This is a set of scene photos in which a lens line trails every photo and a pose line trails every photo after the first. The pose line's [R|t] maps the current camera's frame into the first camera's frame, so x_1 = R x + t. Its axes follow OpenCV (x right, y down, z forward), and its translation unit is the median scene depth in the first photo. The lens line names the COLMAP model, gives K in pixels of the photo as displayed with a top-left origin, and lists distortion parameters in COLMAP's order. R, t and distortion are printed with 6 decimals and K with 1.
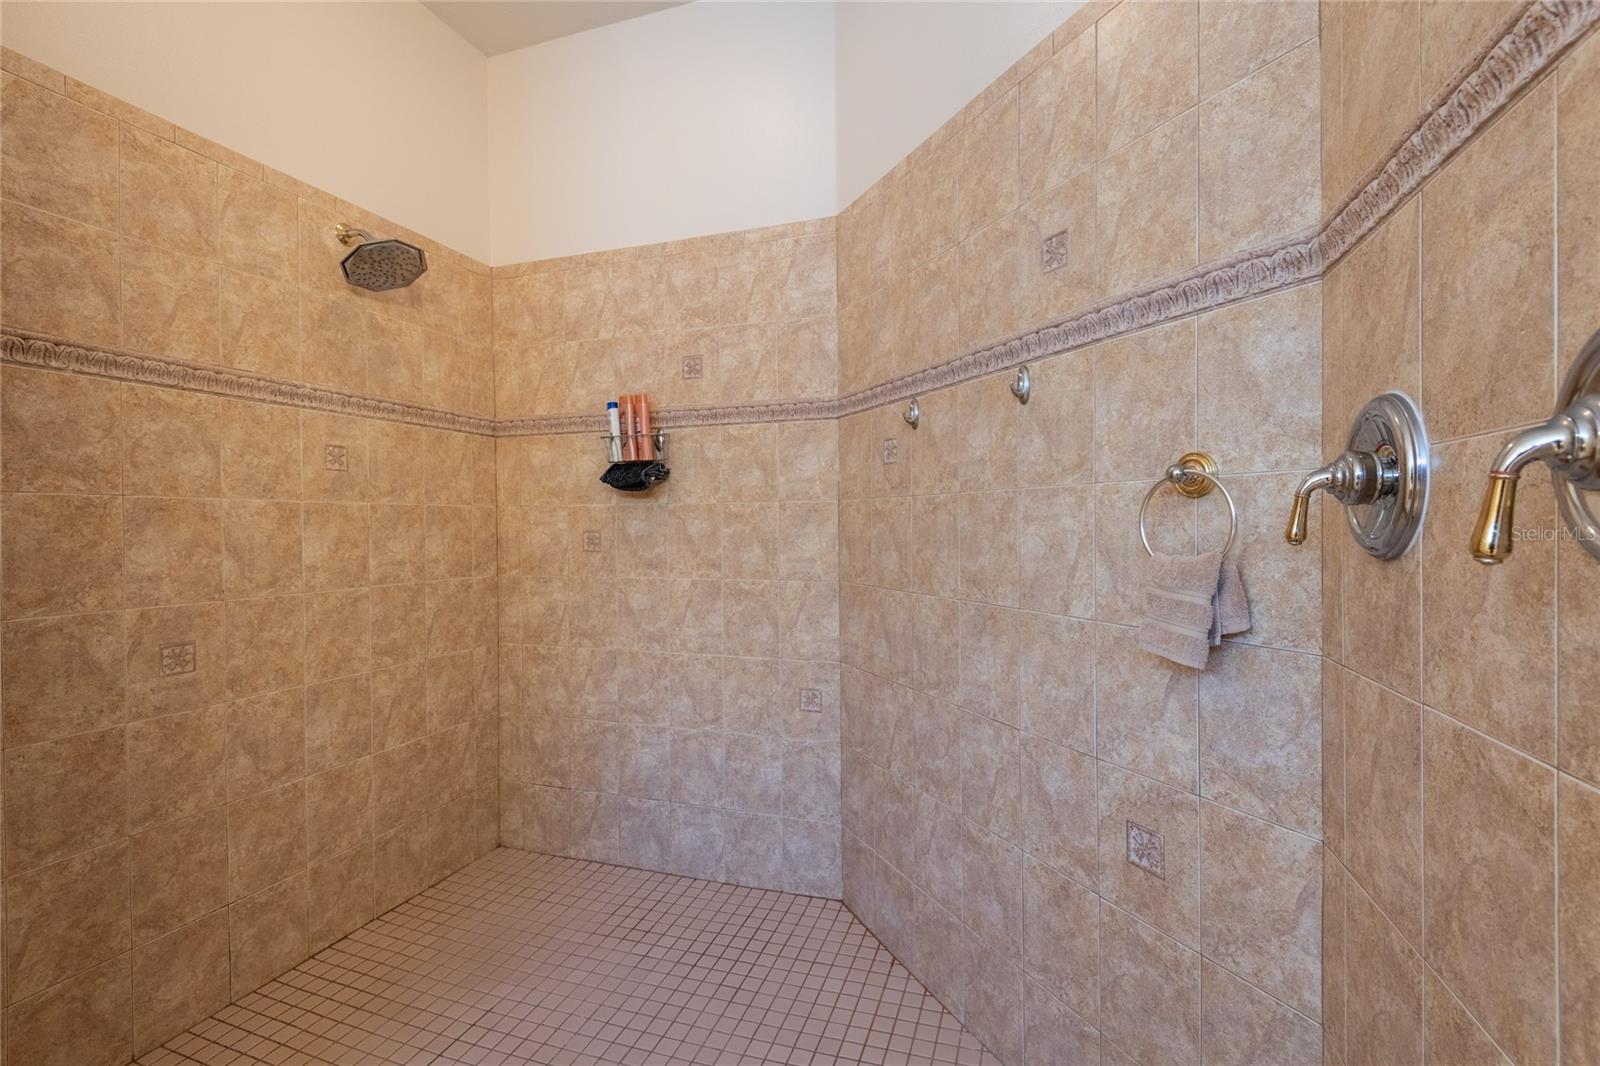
lens RADIAL K [[728.2, 0, 806.5], [0, 728.2, 523.4], [0, 0, 1]] dist [0.020484, -0.013204]
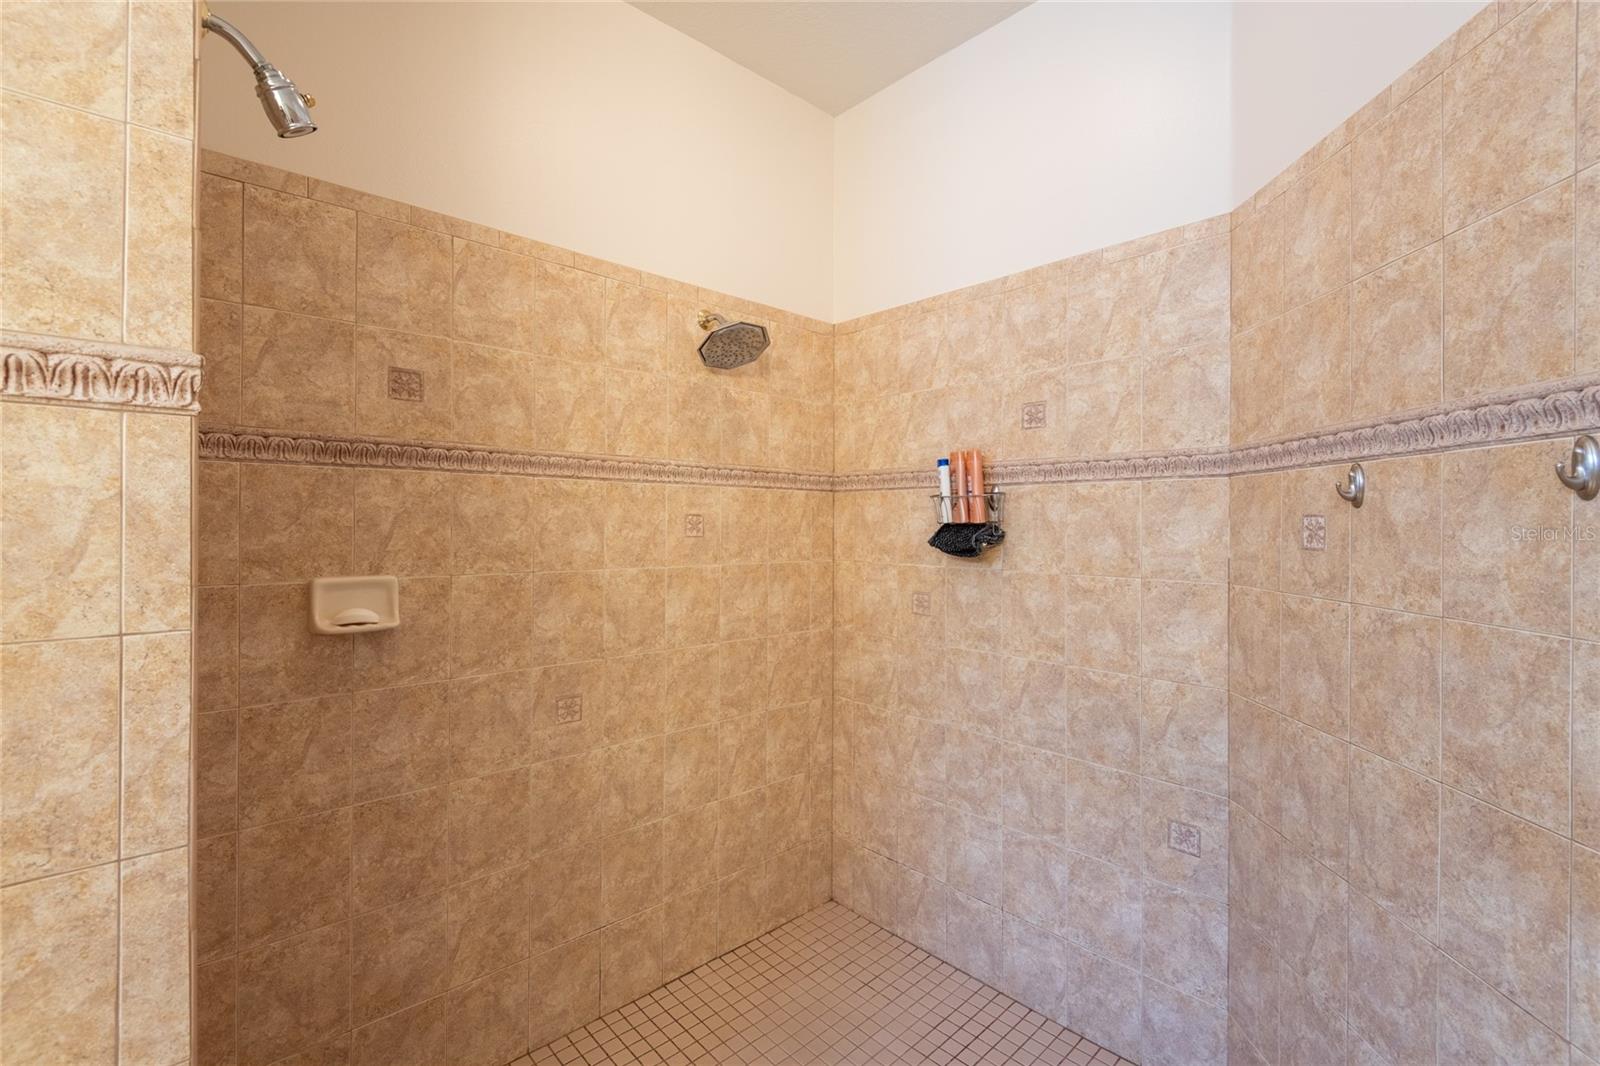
lens RADIAL K [[721.9, 0, 797.0], [0, 721.9, 529.1], [0, 0, 1]] dist [0.056768, -0.046283]
pose [[0.881031, 0.012345, -0.472897, 0.007990], [-0.014047, 0.999901, -0.000068, -0.083050], [0.472850, 0.006703, 0.881118, 0.111680]]
